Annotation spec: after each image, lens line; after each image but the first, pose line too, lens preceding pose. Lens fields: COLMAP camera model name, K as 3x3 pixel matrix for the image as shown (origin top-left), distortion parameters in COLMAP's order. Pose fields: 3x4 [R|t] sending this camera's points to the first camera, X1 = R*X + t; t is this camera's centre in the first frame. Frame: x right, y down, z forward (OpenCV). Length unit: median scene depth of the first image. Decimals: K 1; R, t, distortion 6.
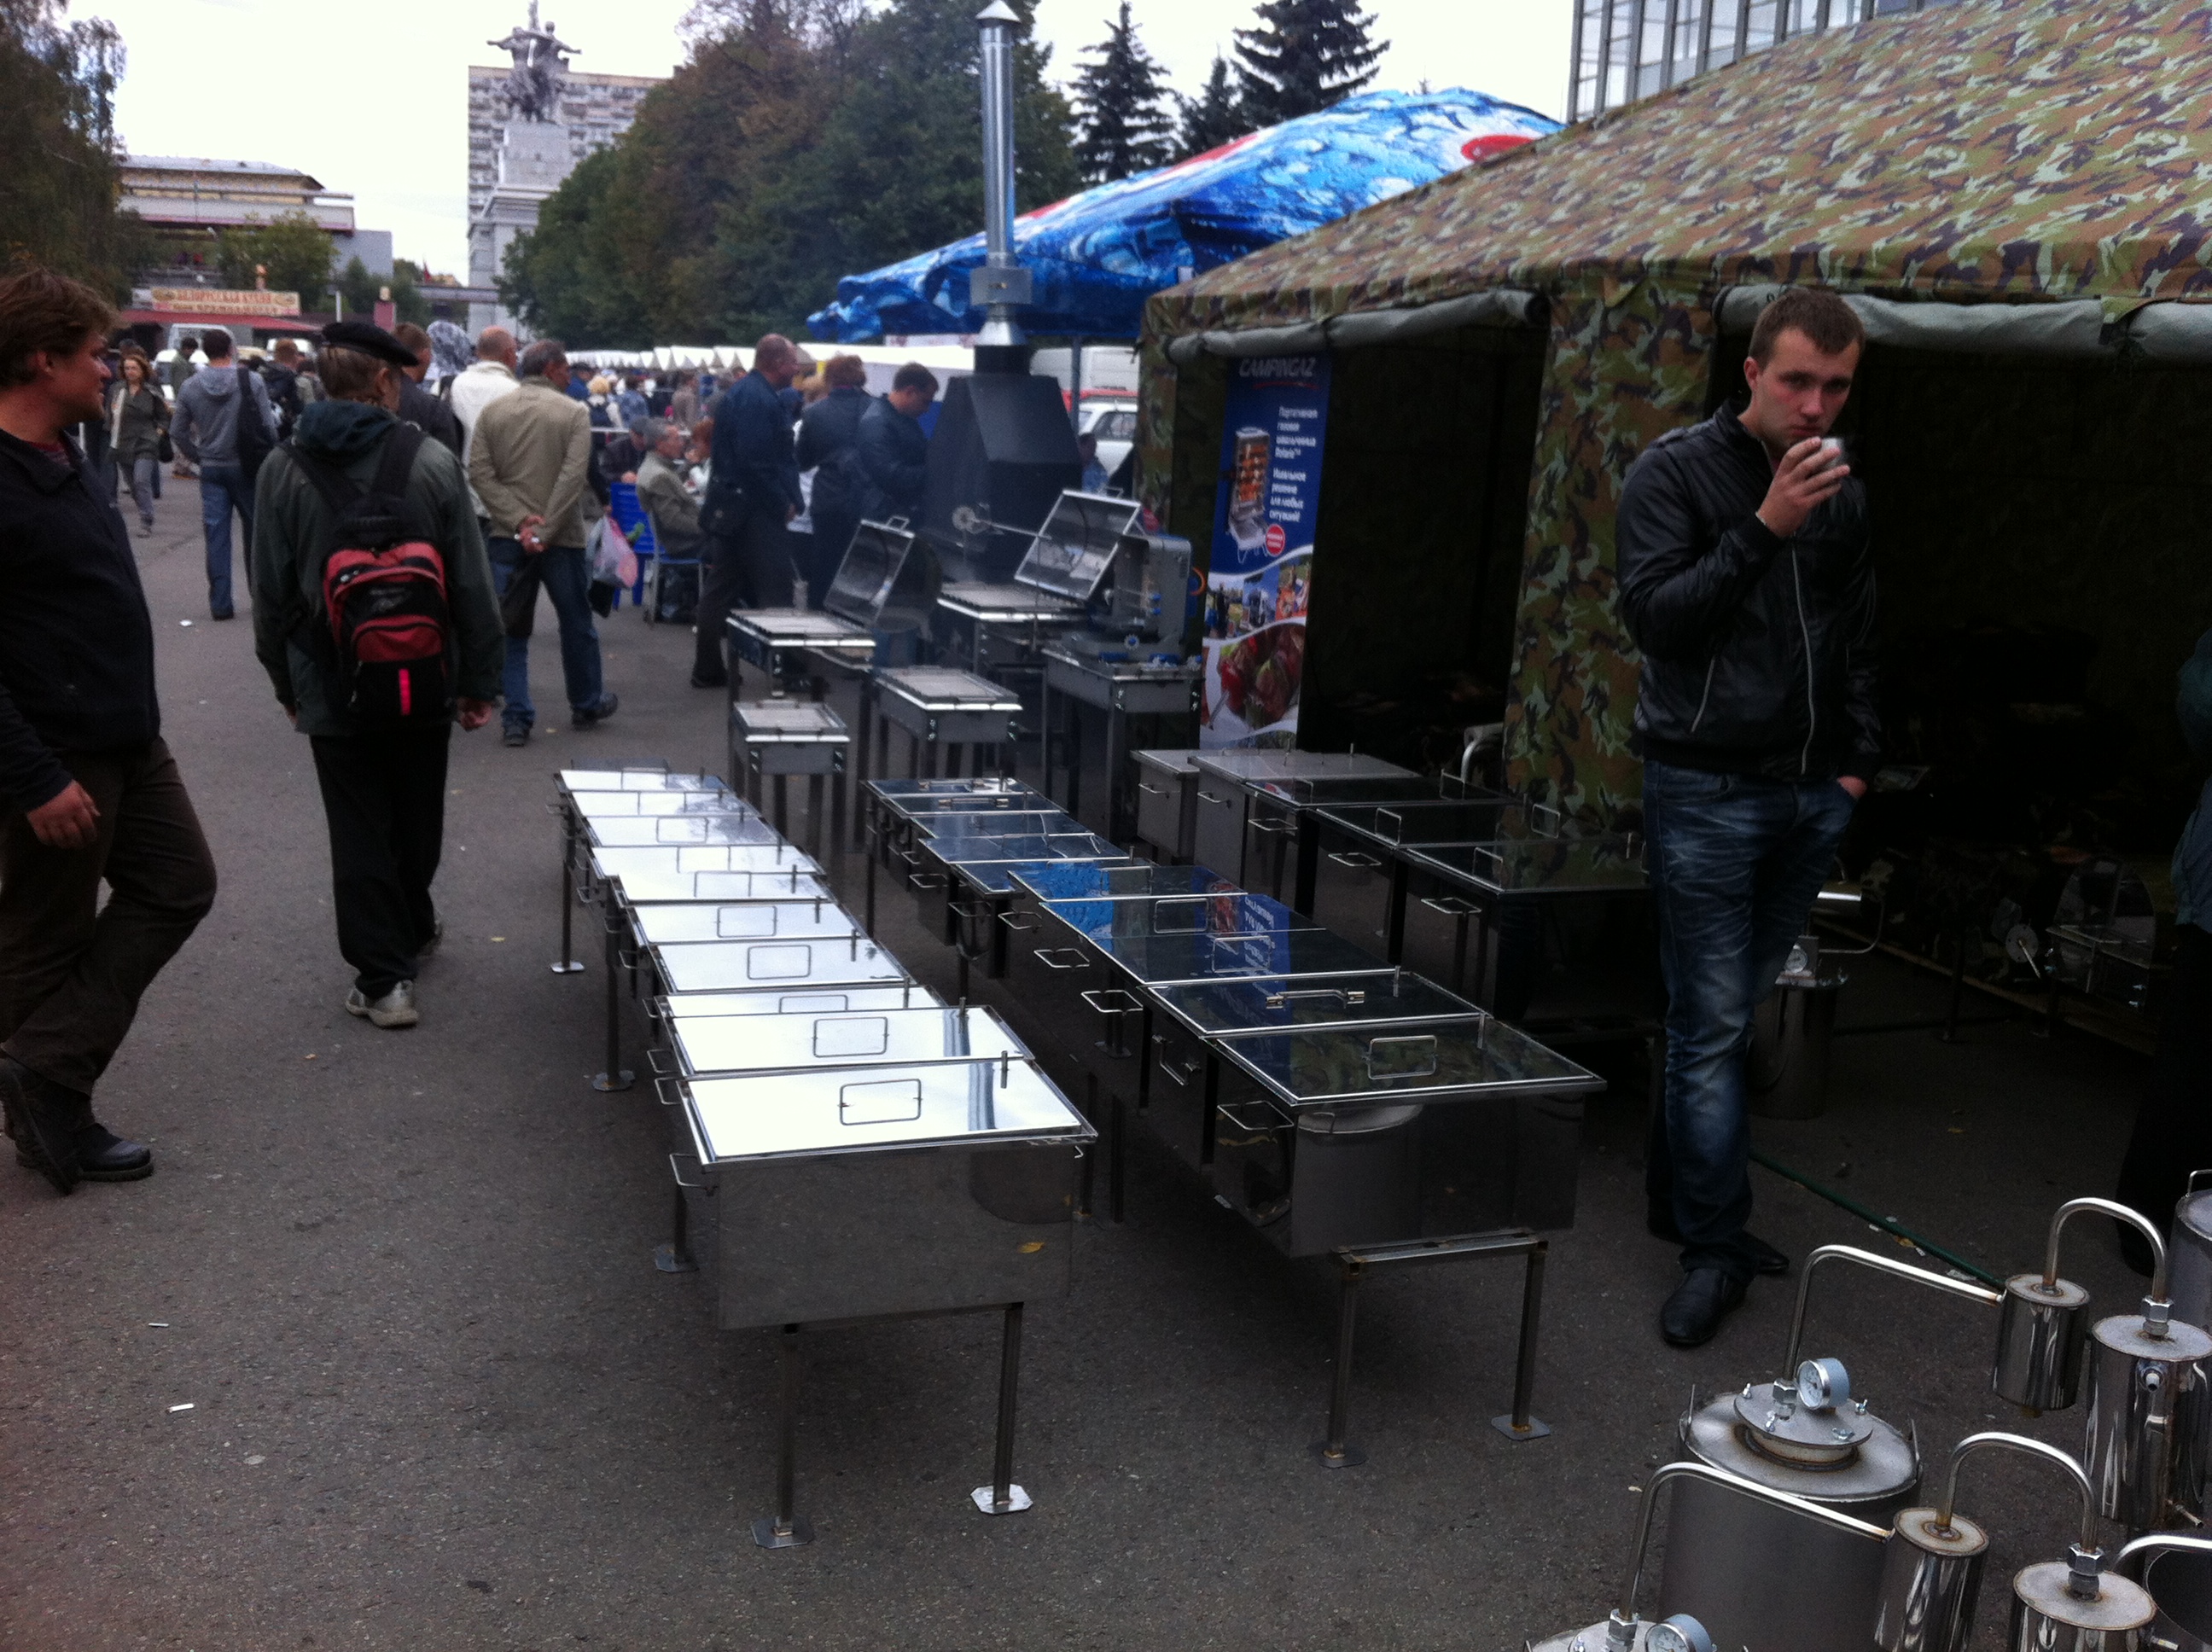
lens RADIAL K [[2171.1, 0, 1106.0], [0, 2171.1, 826.0], [0, 0, 1]] dist [0.097560, -0.257971]
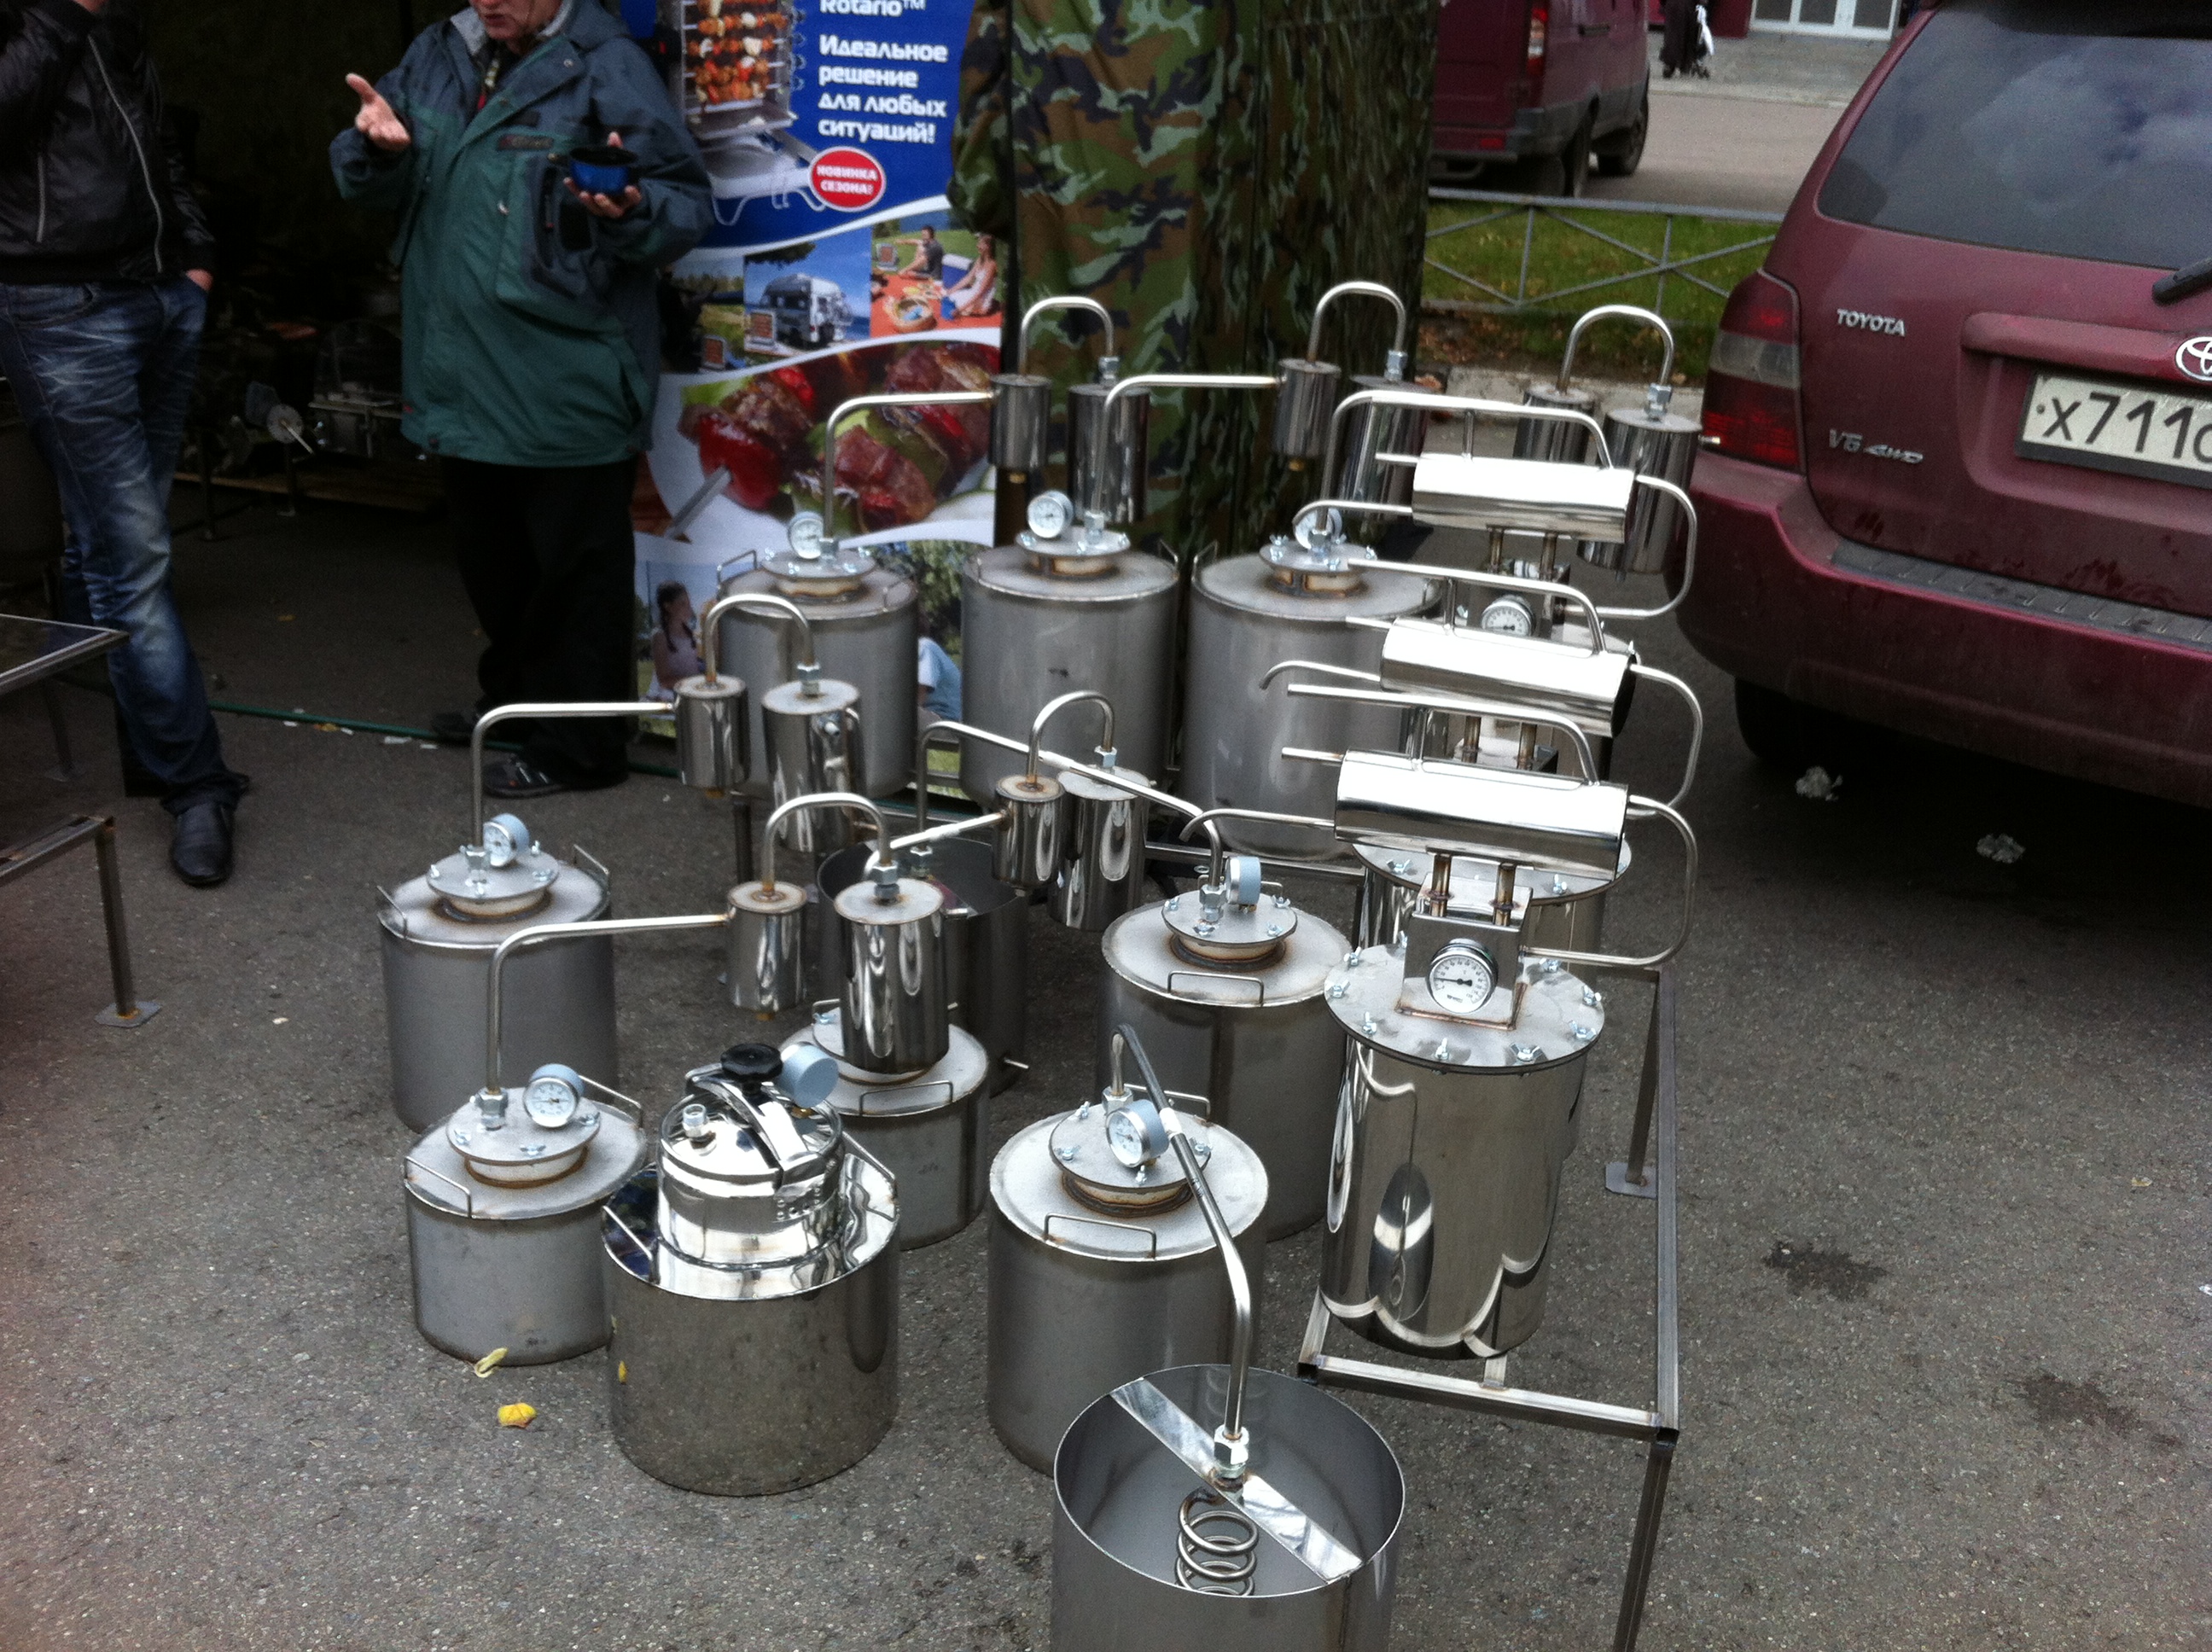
lens RADIAL K [[2171.1, 0, 1106.0], [0, 2171.1, 826.0], [0, 0, 1]] dist [0.097560, -0.257971]
pose [[0.598875, -0.317512, 0.735211, -0.205812], [0.143962, 0.945774, 0.291181, -0.014173], [-0.787797, -0.068539, 0.612110, 0.089059]]
